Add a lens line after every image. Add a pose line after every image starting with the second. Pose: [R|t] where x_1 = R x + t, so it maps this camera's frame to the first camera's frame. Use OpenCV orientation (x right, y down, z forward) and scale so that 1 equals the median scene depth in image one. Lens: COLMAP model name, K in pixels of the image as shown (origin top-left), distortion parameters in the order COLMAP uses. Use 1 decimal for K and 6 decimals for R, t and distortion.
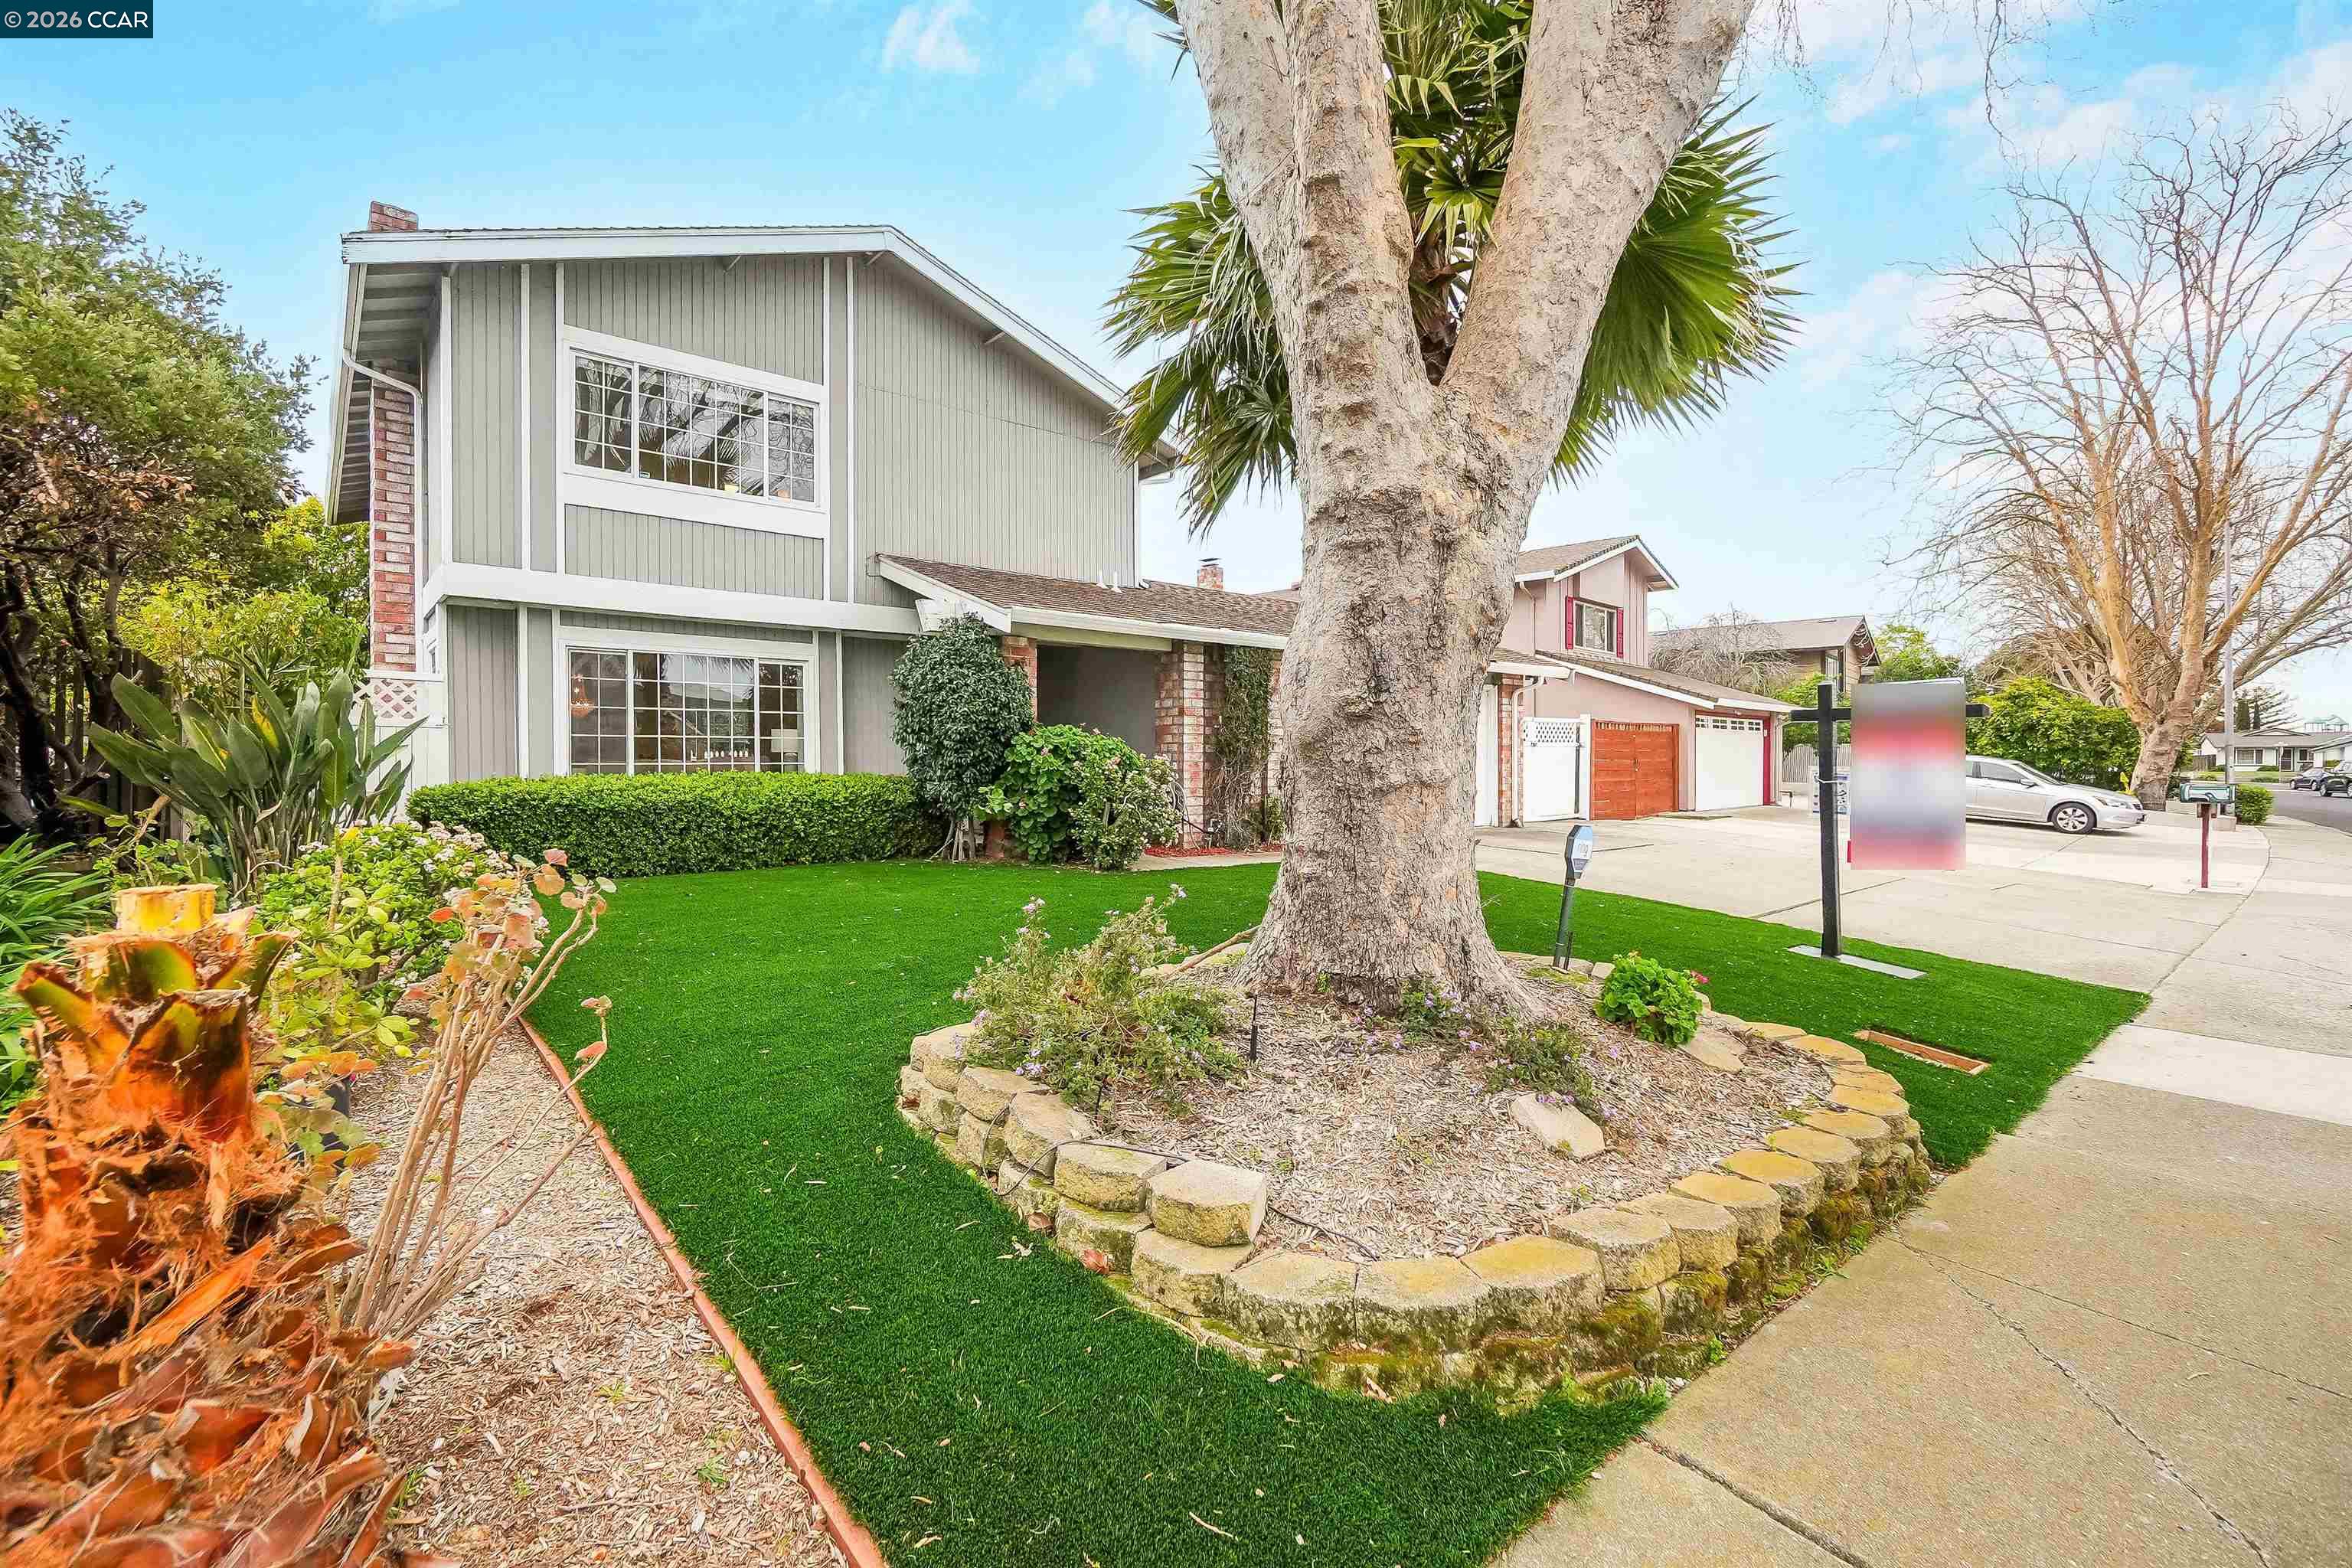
lens RADIAL K [[1028.4, 0, 1175.7], [0, 1028.4, 777.2], [0, 0, 1]] dist [-0.012647, 0.005552]
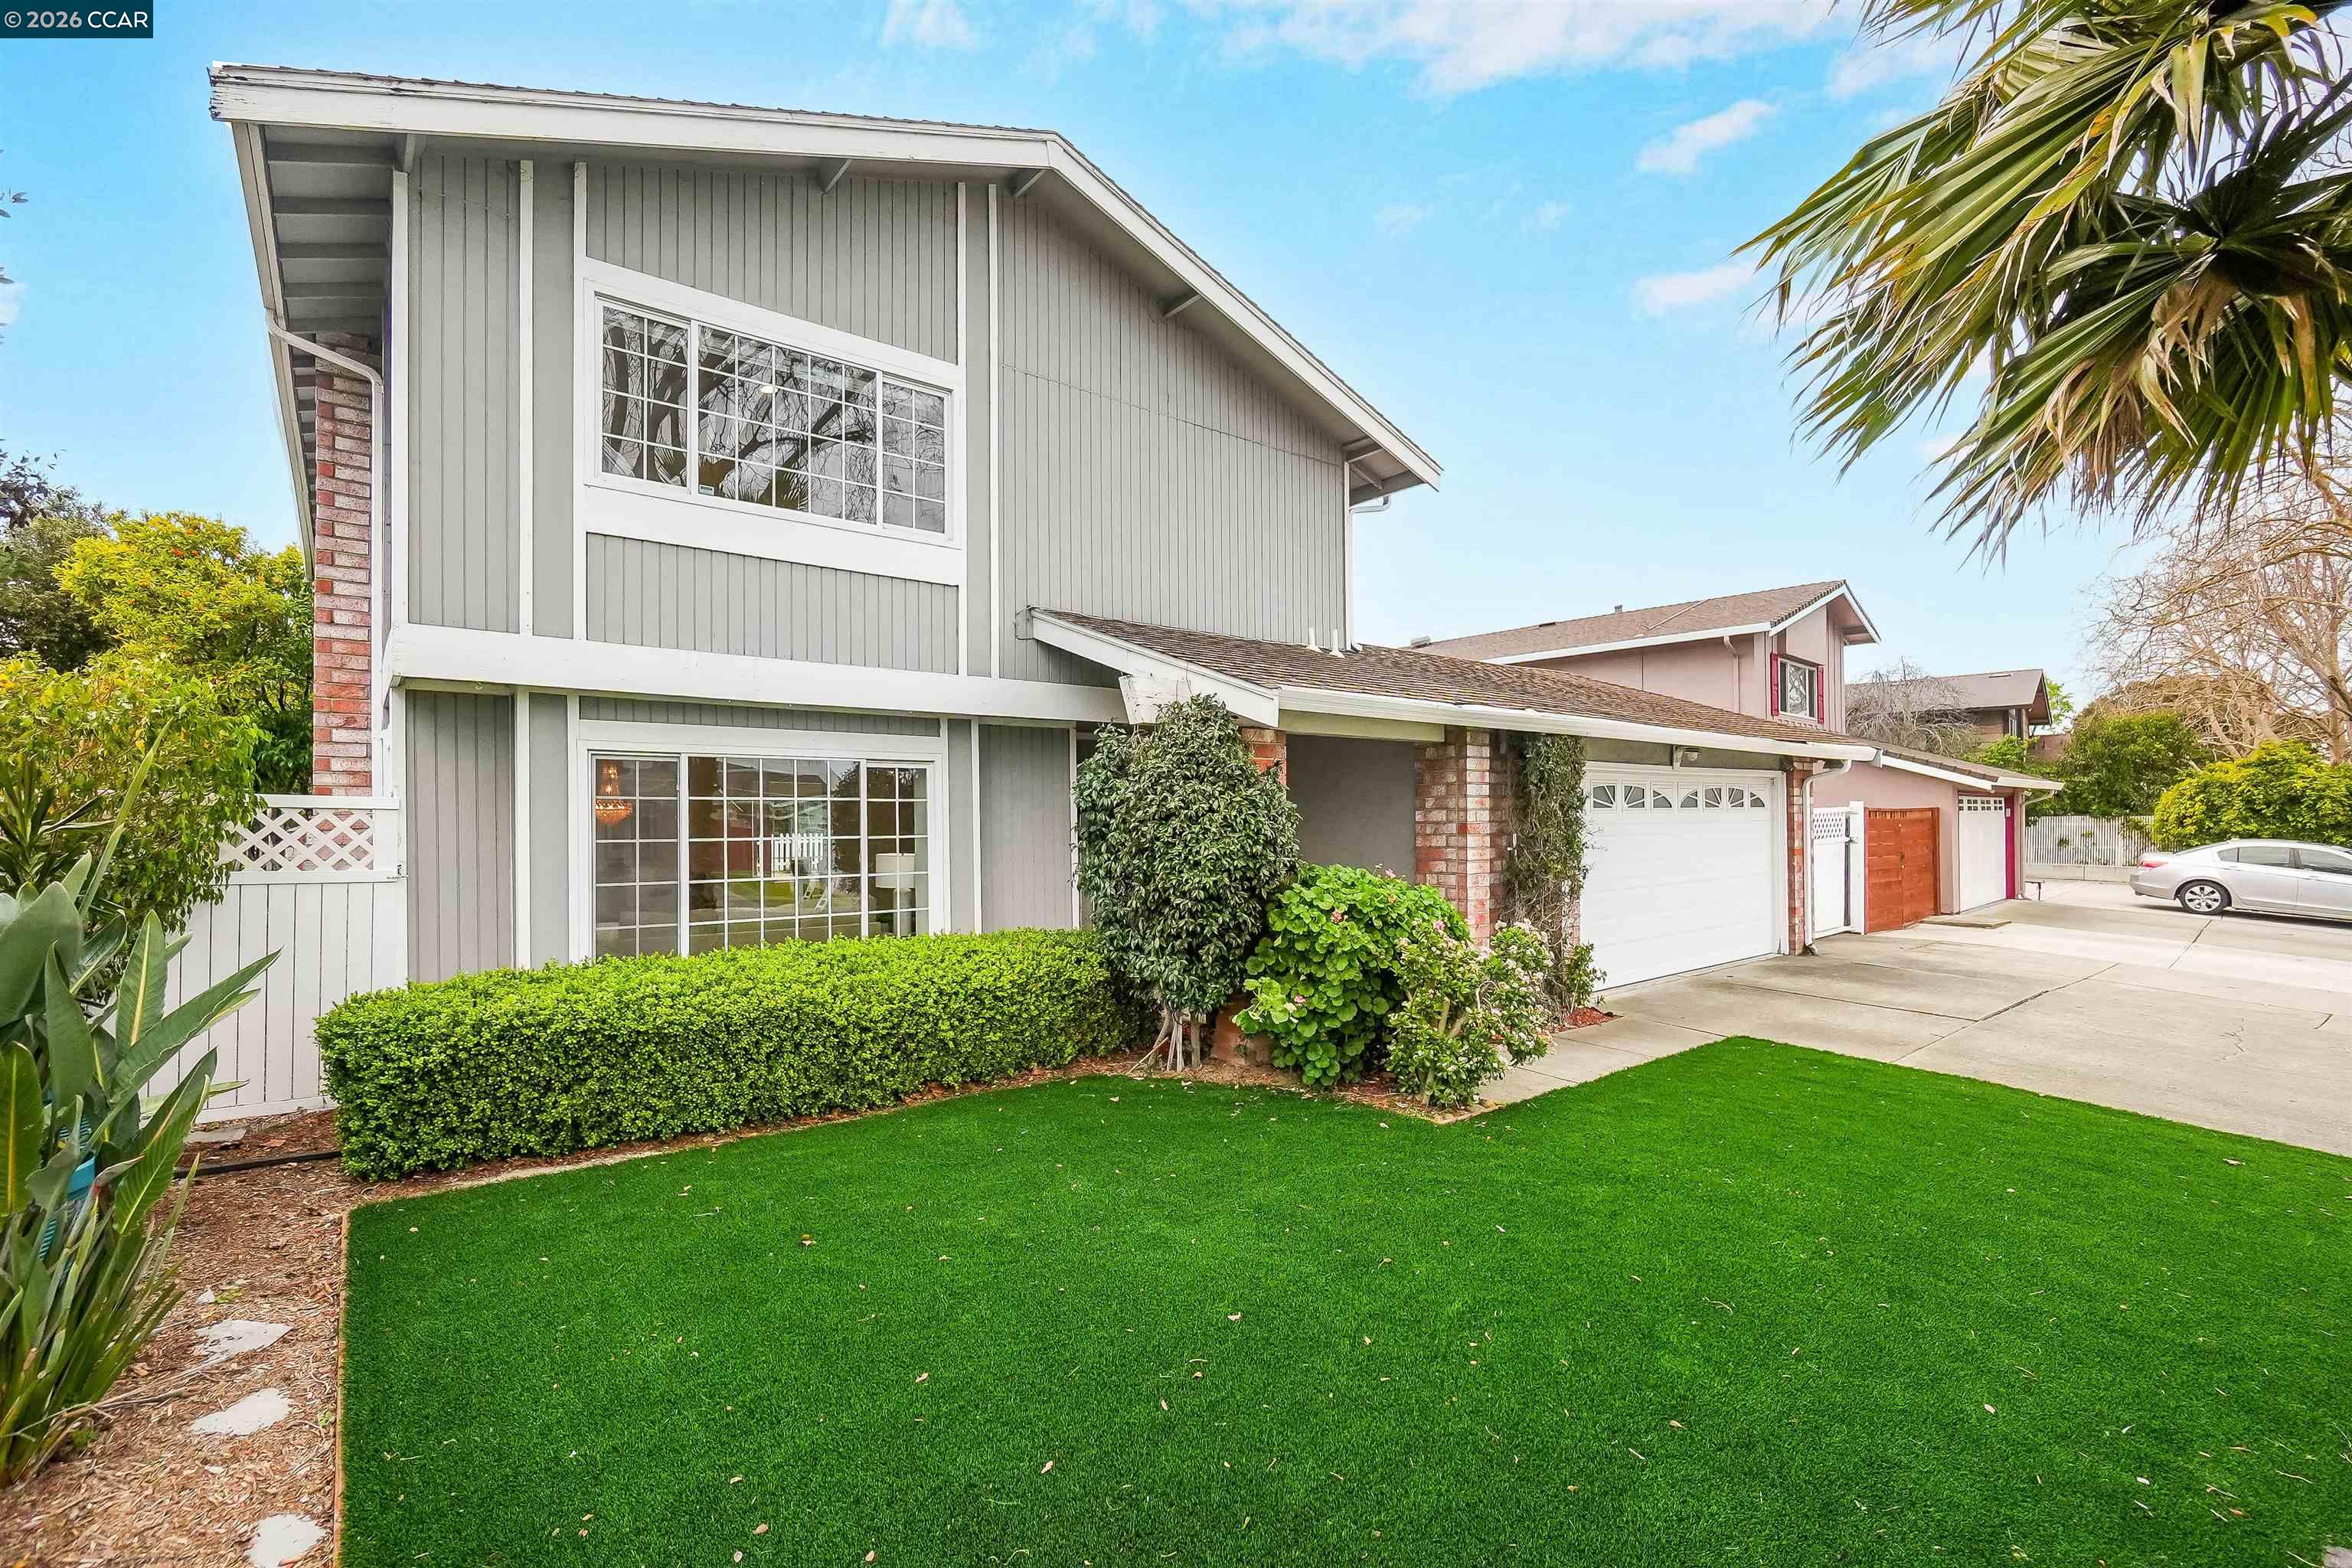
lens RADIAL K [[1028.4, 0, 1176.3], [0, 1028.4, 818.1], [0, 0, 1]] dist [-0.012647, 0.005552]
pose [[0.999533, -0.004475, -0.030233, -0.185926], [0.004047, 0.999891, -0.014204, -0.068743], [0.030293, 0.014075, 0.999442, 0.332322]]
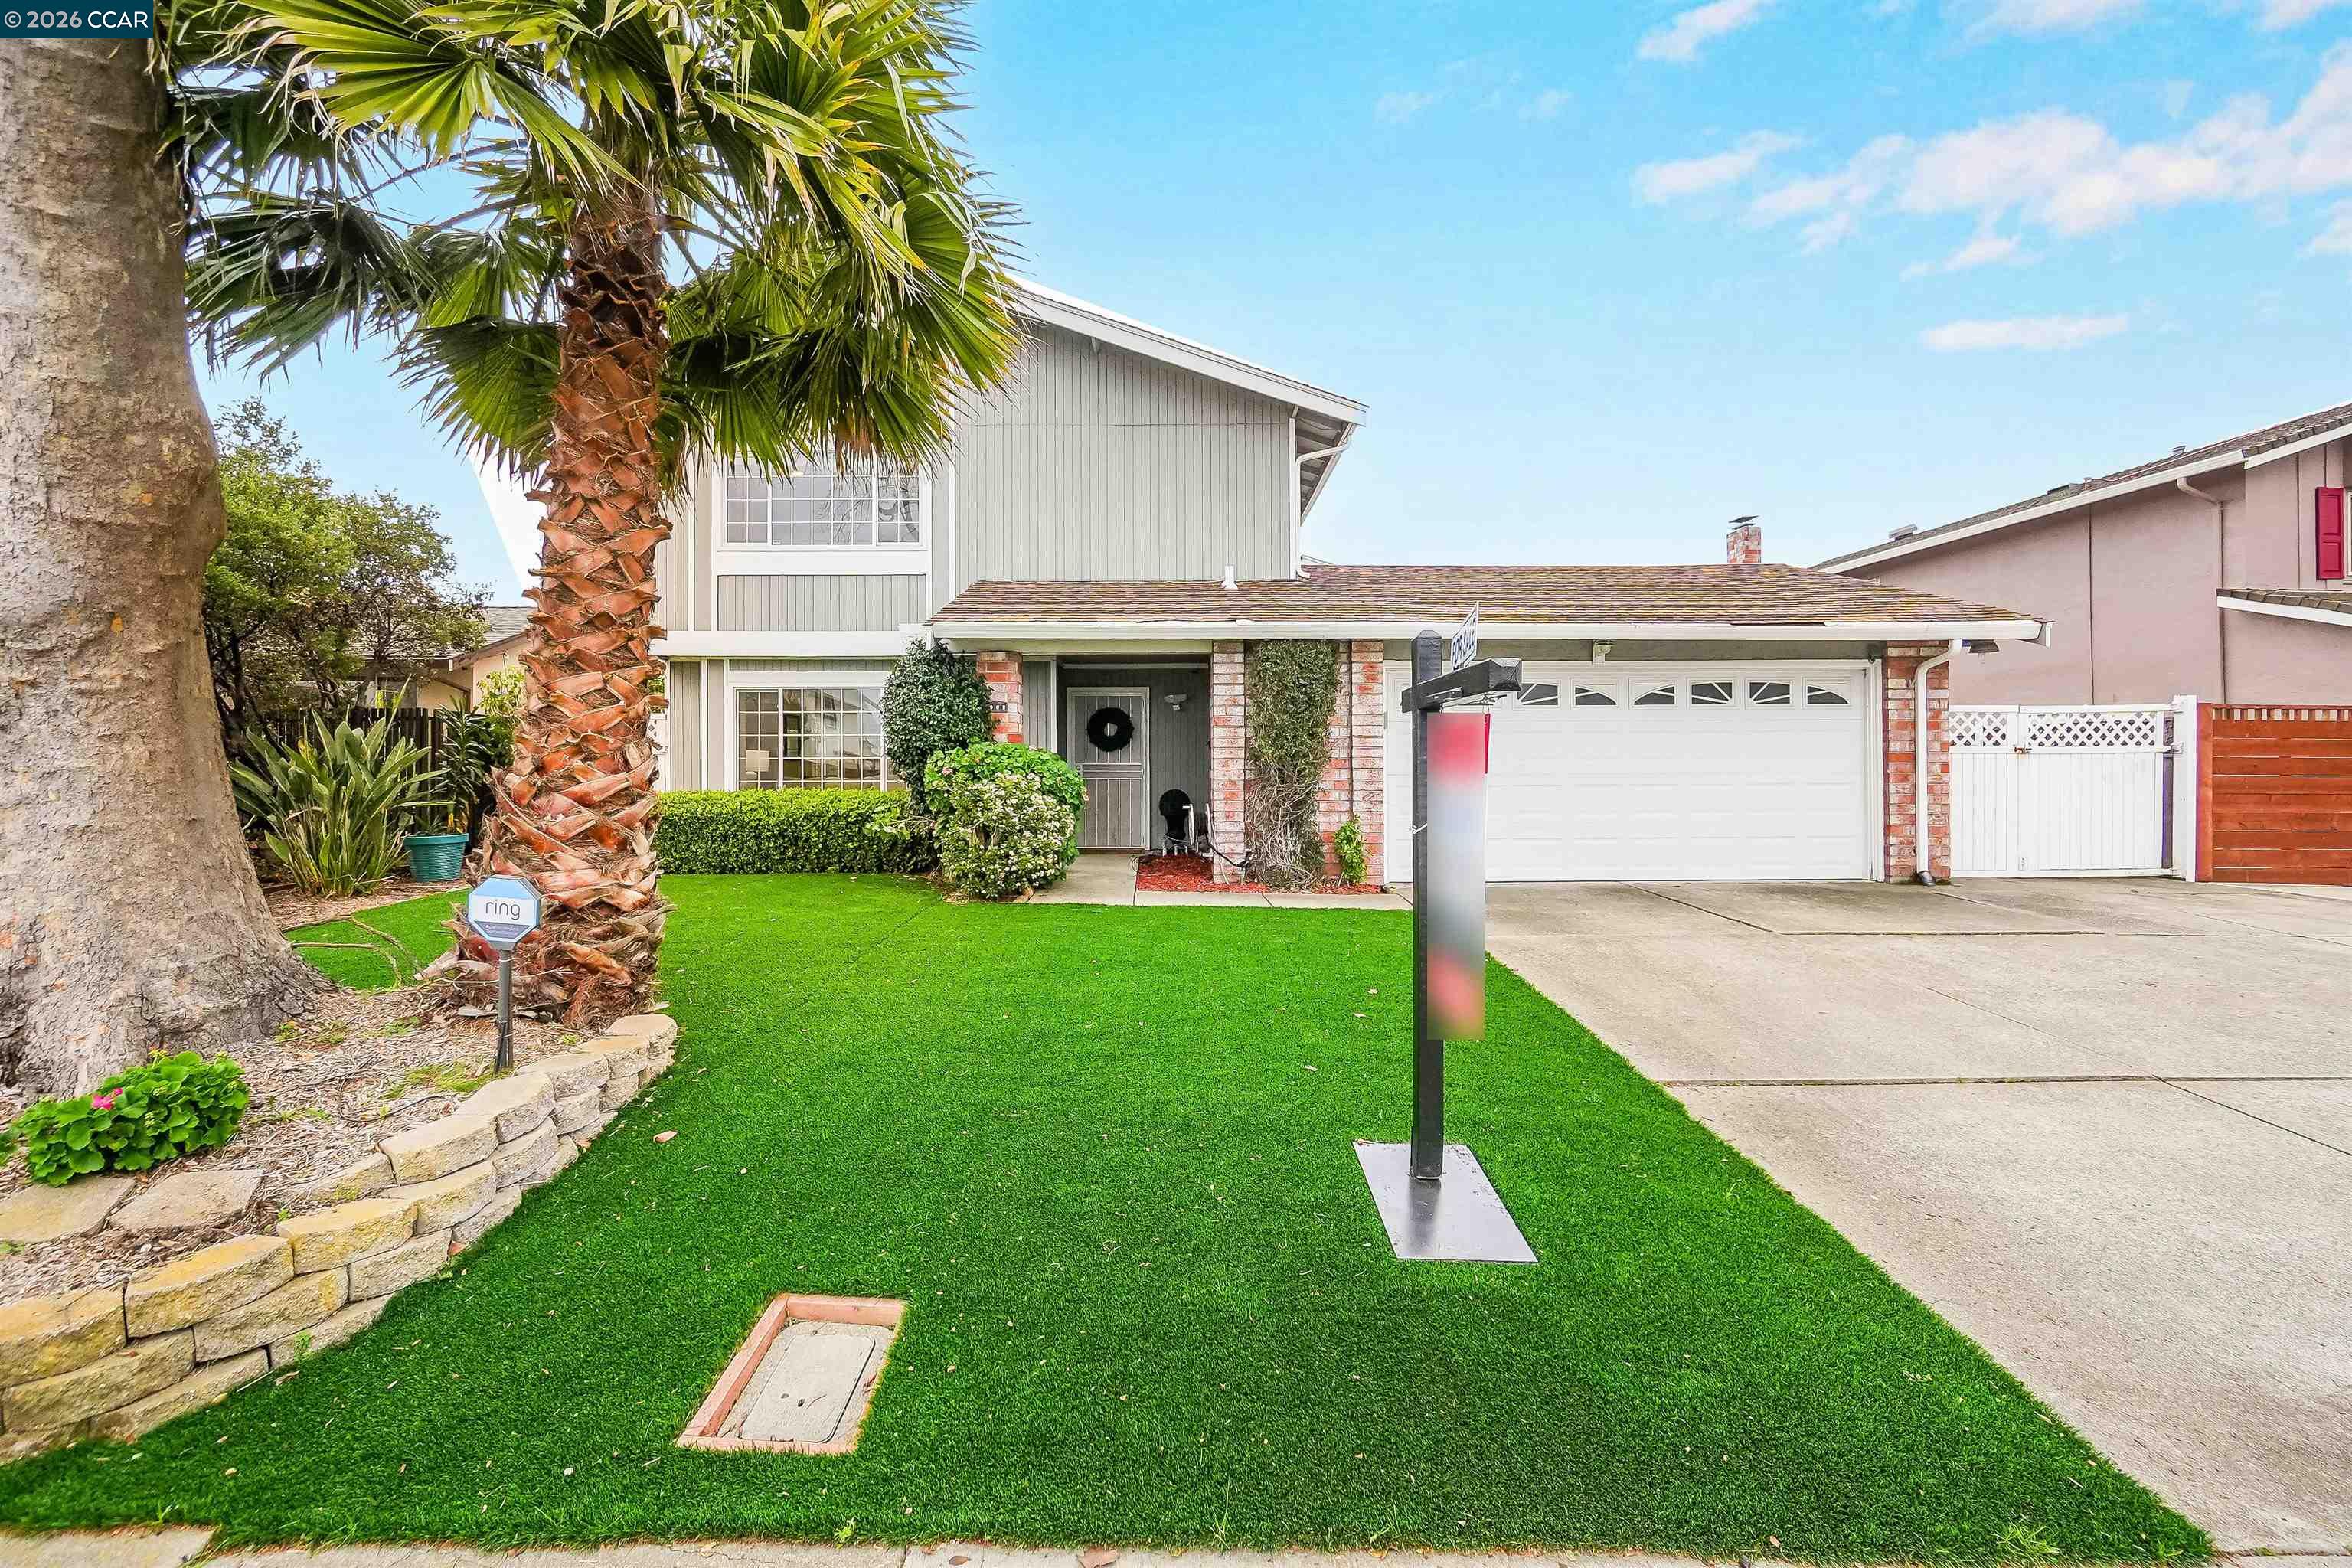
lens RADIAL K [[1028.4, 0, 1182.7], [0, 1028.4, 767.6], [0, 0, 1]] dist [-0.012647, 0.005552]
pose [[0.767798, -0.003861, -0.640680, 0.591644], [-0.007910, 0.999849, -0.015504, -0.013707], [0.640643, 0.016972, 0.767651, 0.364369]]
